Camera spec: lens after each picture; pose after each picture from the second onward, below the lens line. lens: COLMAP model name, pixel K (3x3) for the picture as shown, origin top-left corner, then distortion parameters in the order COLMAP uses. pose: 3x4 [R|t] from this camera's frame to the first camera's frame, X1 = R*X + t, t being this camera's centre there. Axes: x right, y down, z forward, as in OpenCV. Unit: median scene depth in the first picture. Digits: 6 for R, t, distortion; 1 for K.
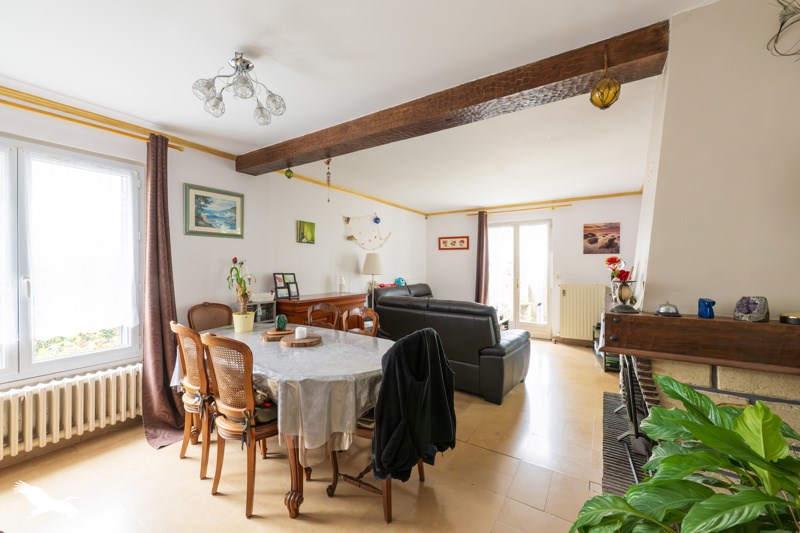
lens RADIAL K [[319.2, 0, 398.1], [0, 319.2, 265.5], [0, 0, 1]] dist [0.001106, 0.000057]
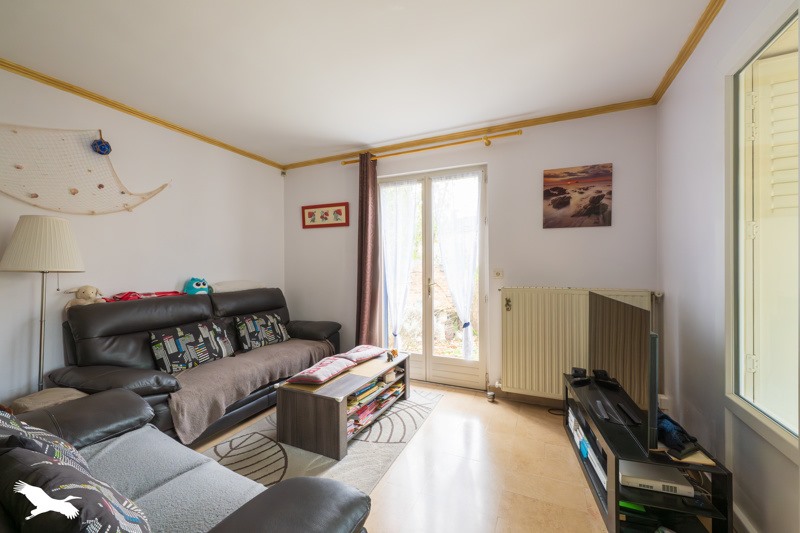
lens RADIAL K [[319.2, 0, 401.5], [0, 319.2, 265.7], [0, 0, 1]] dist [0.001106, 0.000057]
pose [[0.987893, -0.007254, 0.154964, 0.254502], [0.006113, 0.999951, 0.007842, 0.017085], [-0.155014, -0.006800, 0.987889, 0.488082]]
